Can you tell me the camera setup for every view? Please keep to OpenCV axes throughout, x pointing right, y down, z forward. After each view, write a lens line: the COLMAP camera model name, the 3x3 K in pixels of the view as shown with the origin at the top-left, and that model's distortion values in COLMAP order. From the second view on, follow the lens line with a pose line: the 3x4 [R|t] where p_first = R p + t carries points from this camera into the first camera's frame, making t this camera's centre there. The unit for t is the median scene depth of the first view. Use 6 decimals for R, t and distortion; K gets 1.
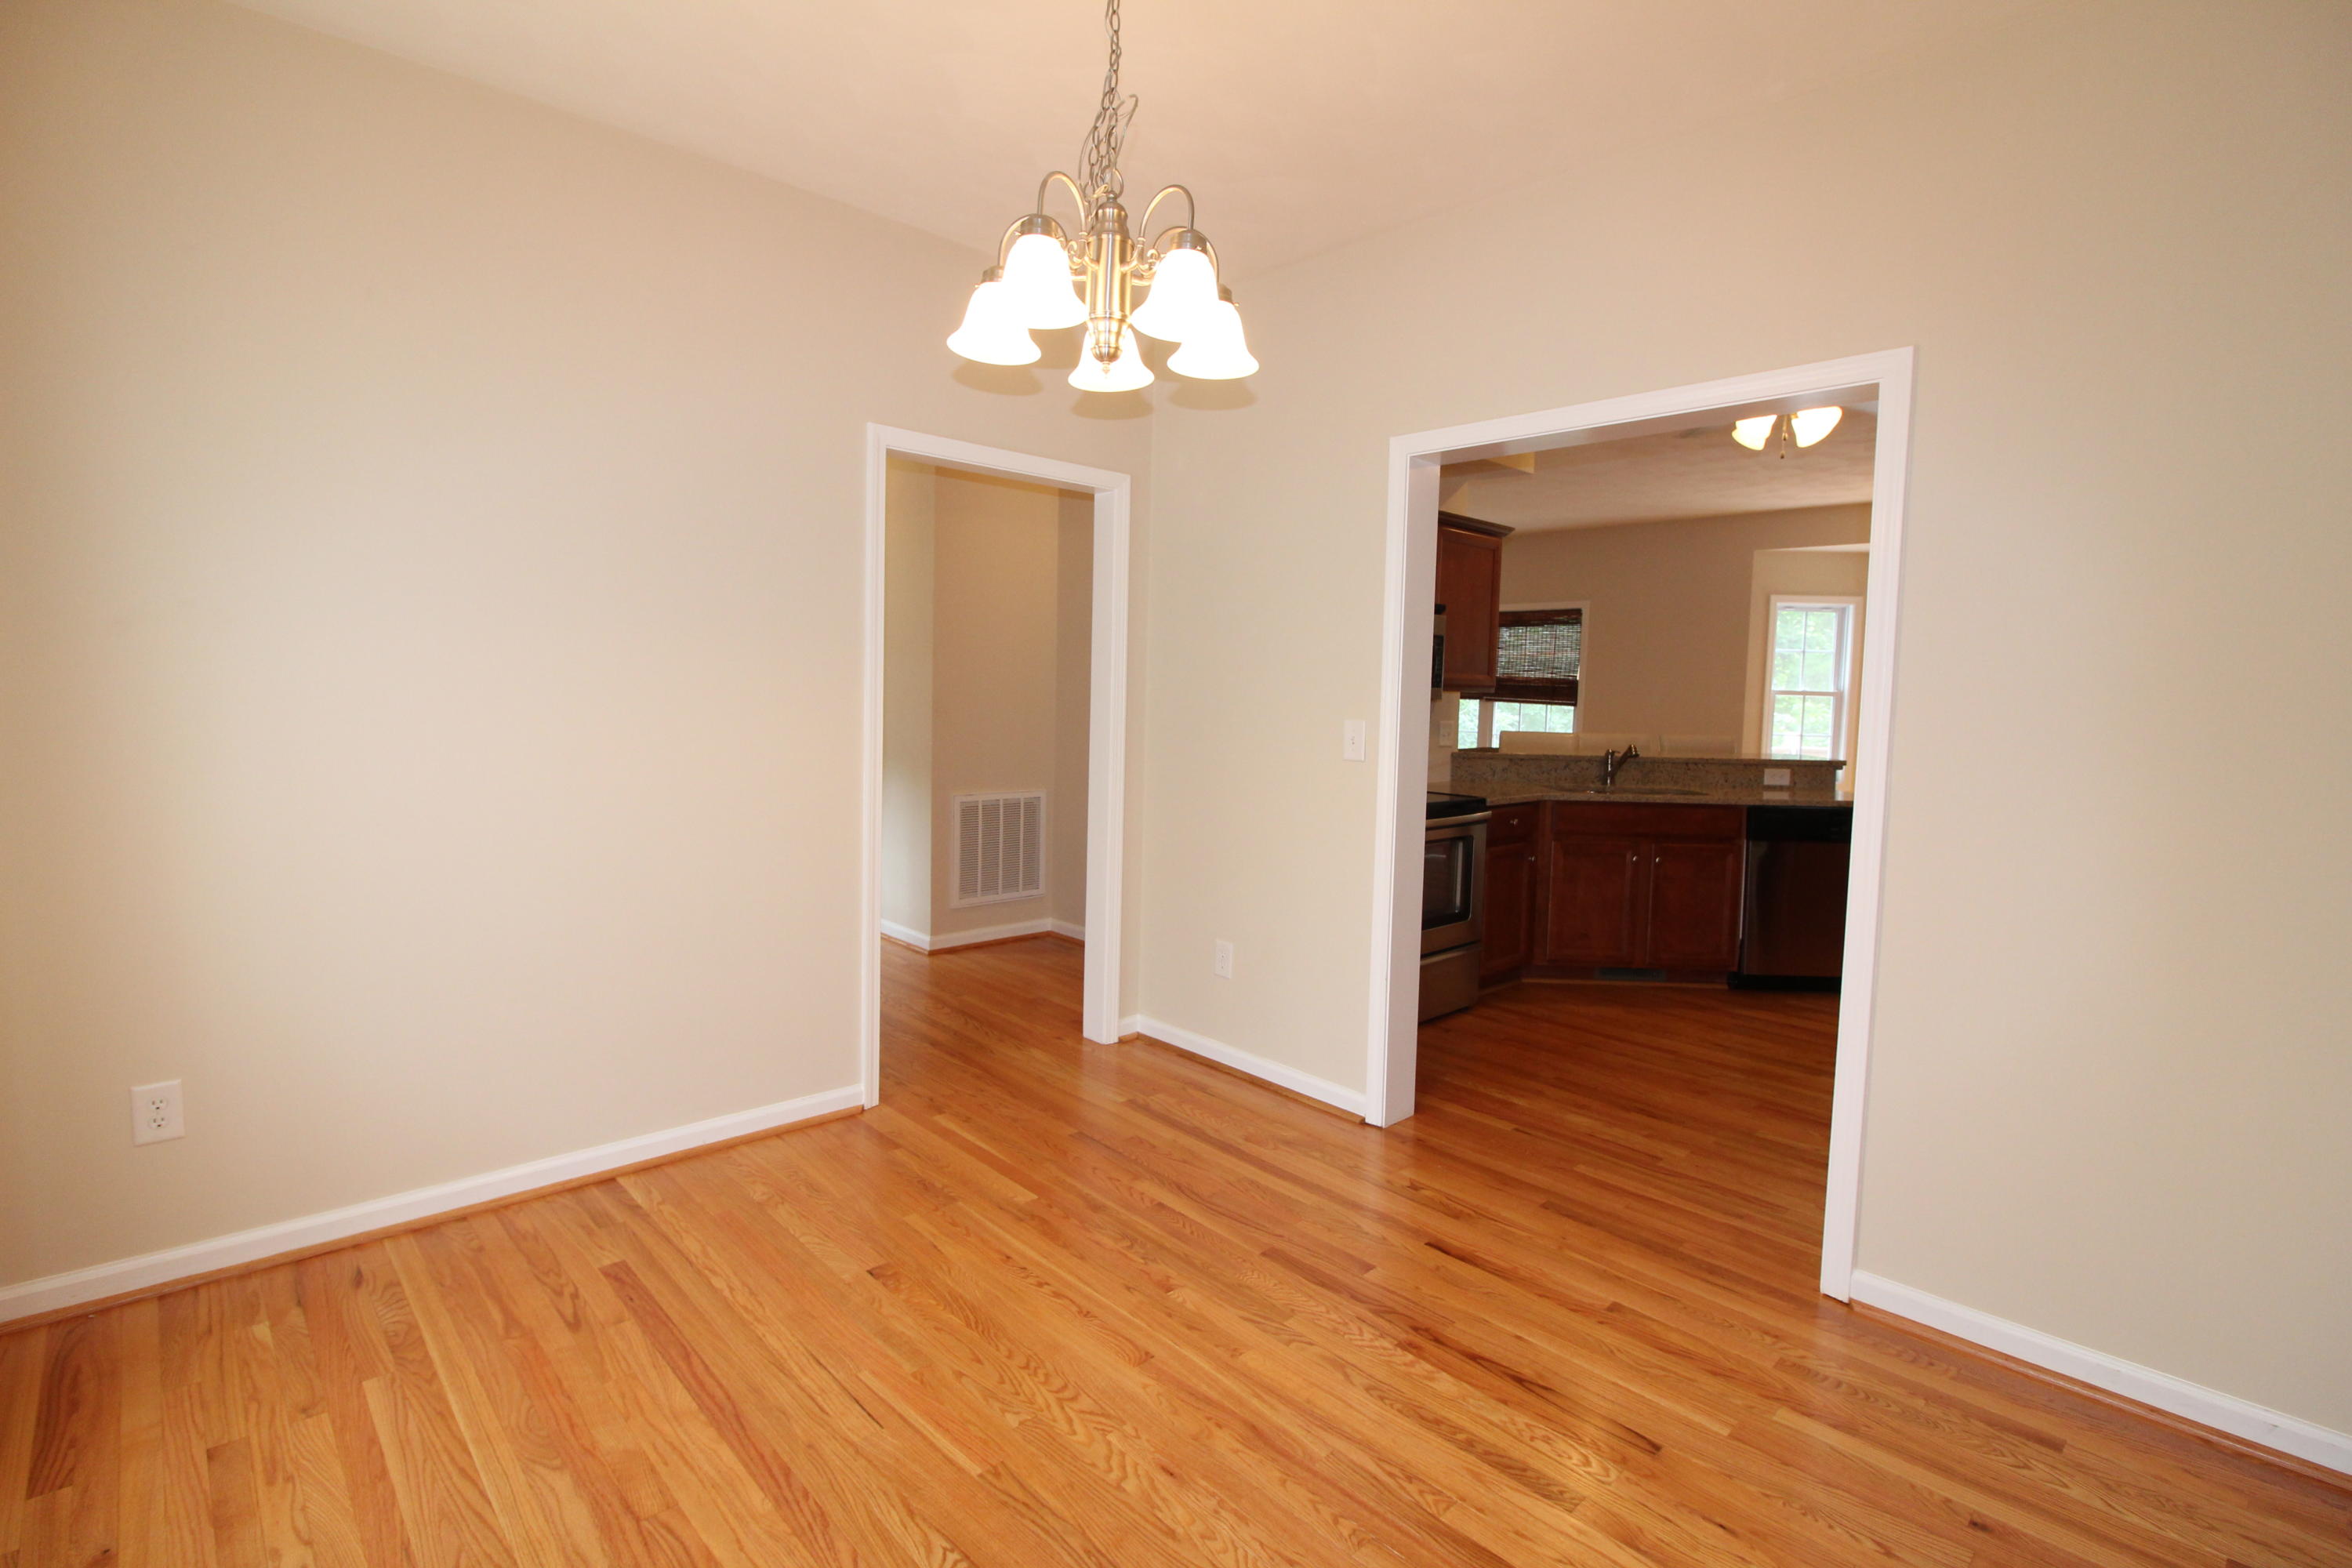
lens RADIAL K [[1089.0, 0, 1176.9], [0, 1089.0, 751.1], [0, 0, 1]] dist [0.000203, -0.013422]
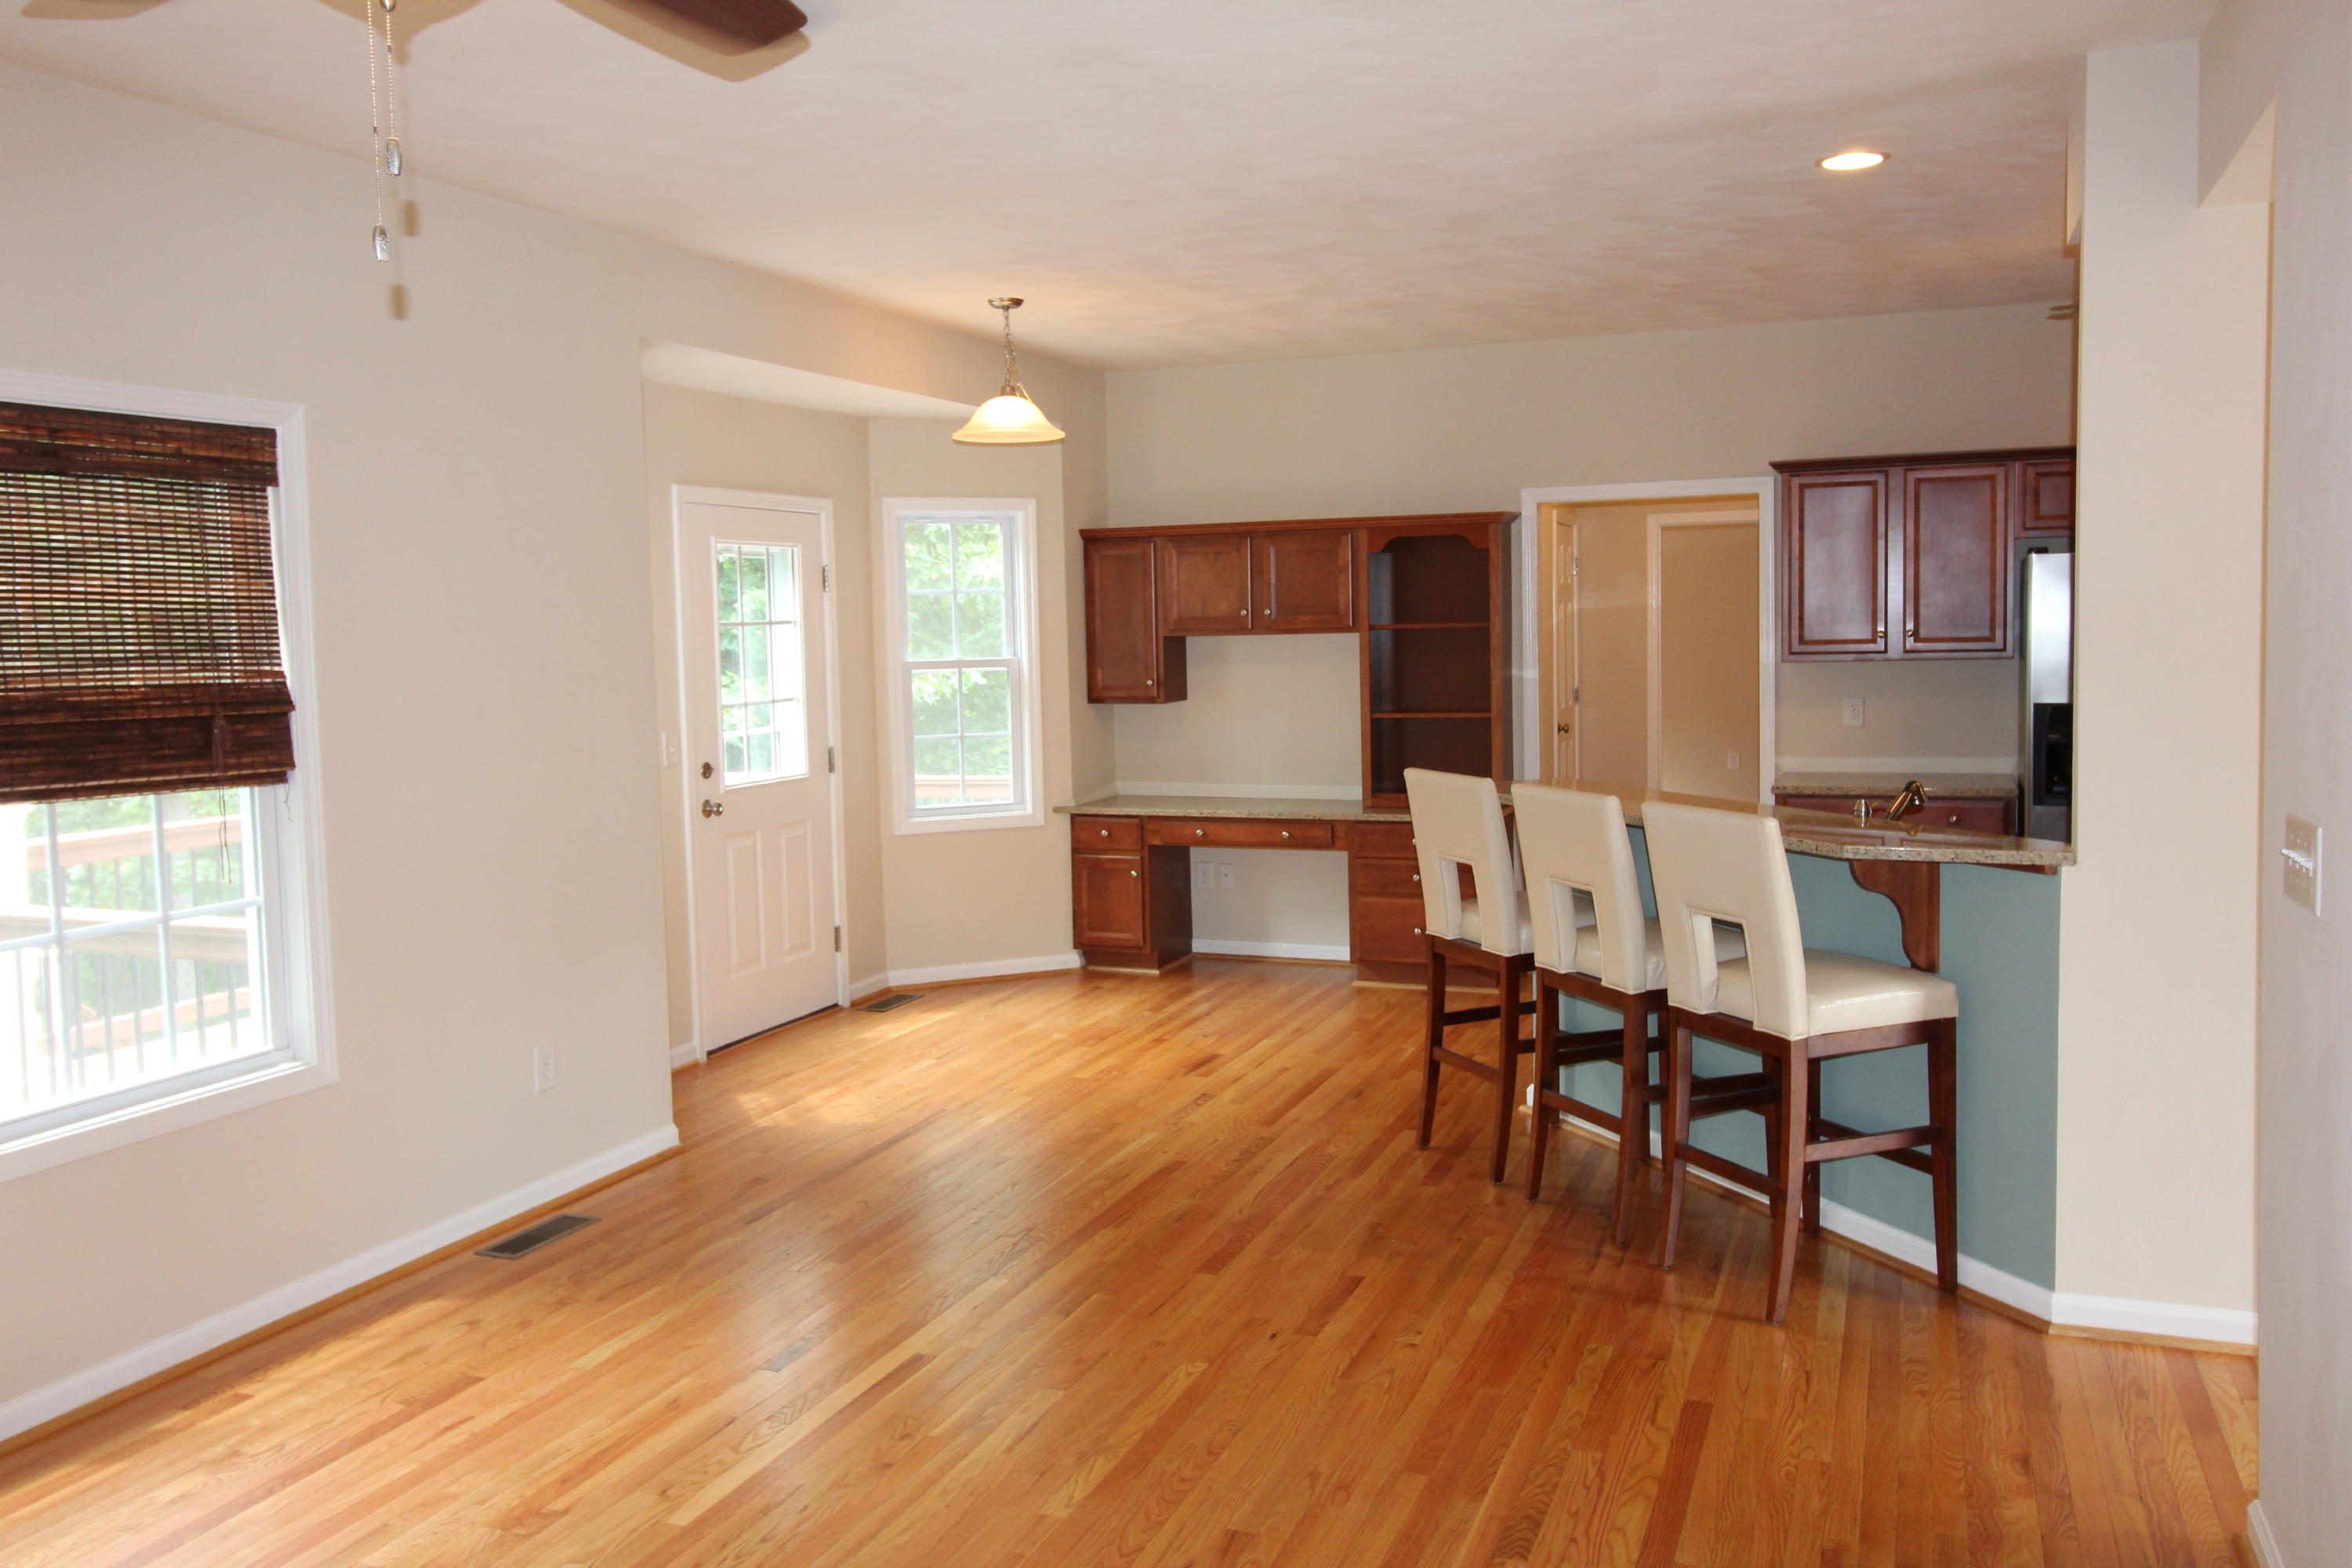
lens RADIAL K [[1845.6, 0, 1161.4], [0, 1845.6, 735.7], [0, 0, 1]] dist [0.011309, 0.006221]
pose [[-0.412672, -0.075545, 0.907741, -0.253492], [0.066636, 0.991381, 0.112800, -0.149379], [-0.908439, 0.107038, -0.404081, 1.614985]]
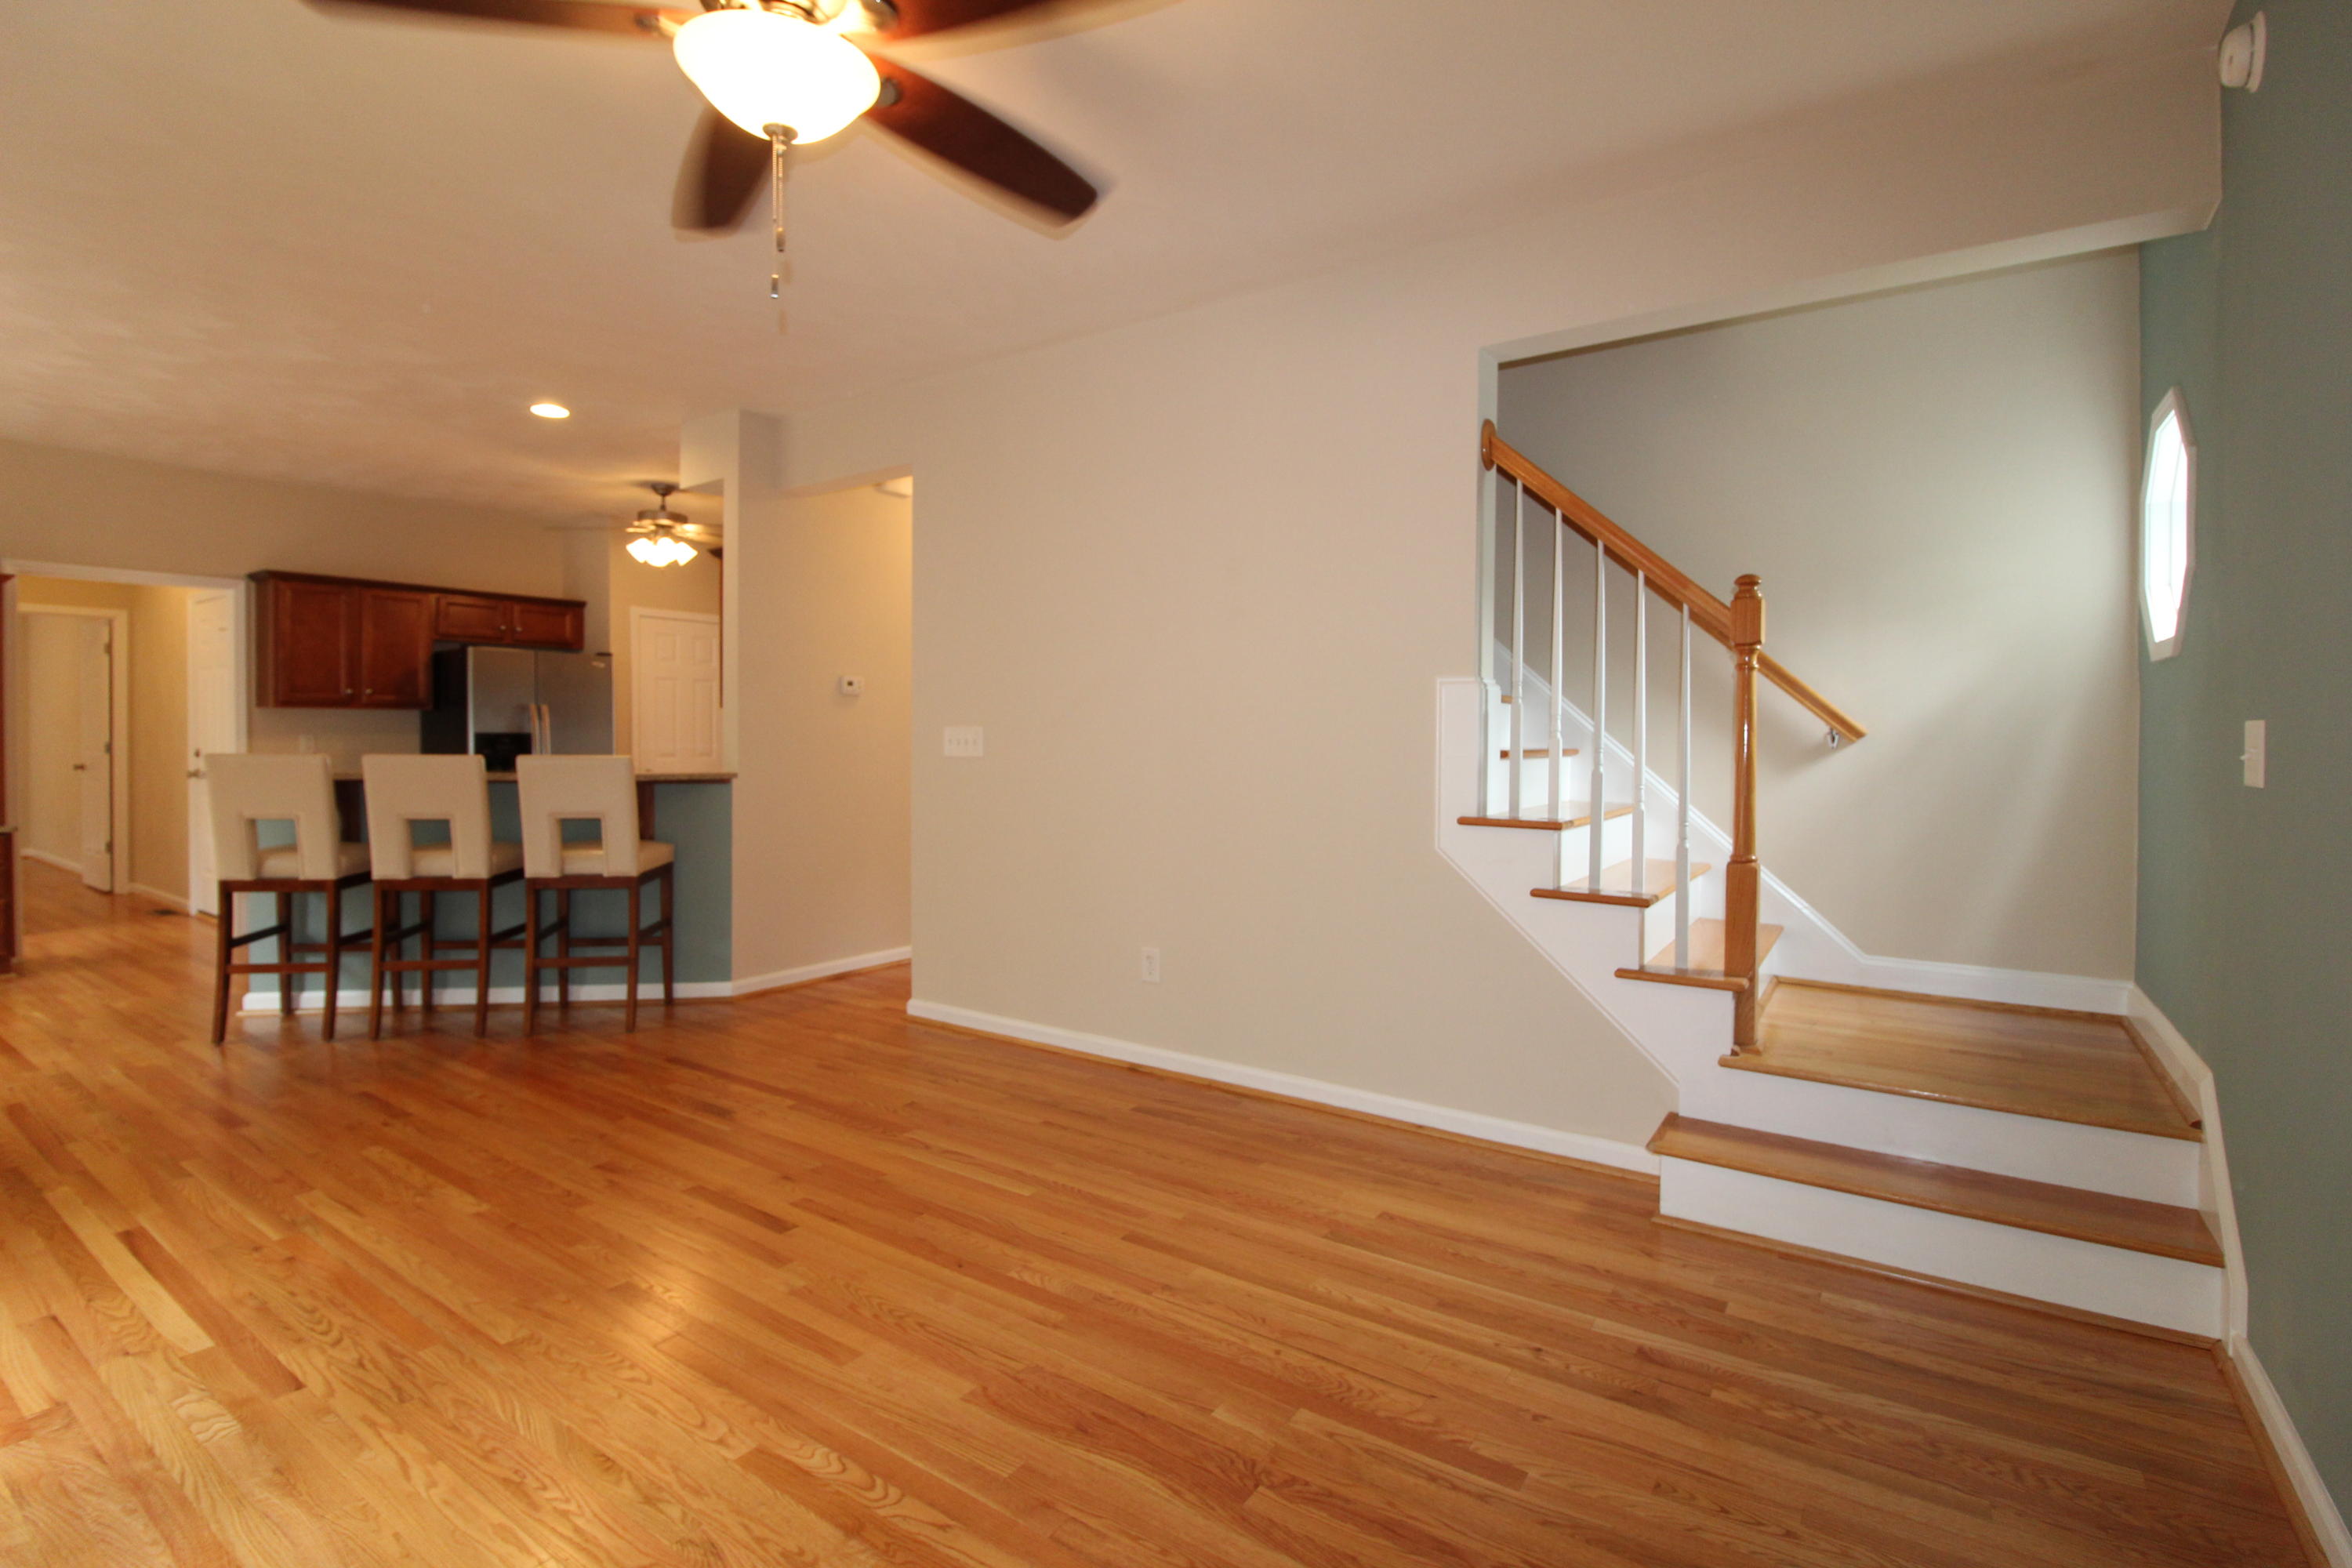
lens RADIAL K [[1089.0, 0, 1176.9], [0, 1089.0, 751.1], [0, 0, 1]] dist [0.000203, -0.013422]
pose [[-0.978225, -0.029288, -0.205468, 0.073470], [-0.044058, 0.996734, 0.067682, -0.095341], [0.202815, 0.075261, -0.976321, 1.964967]]
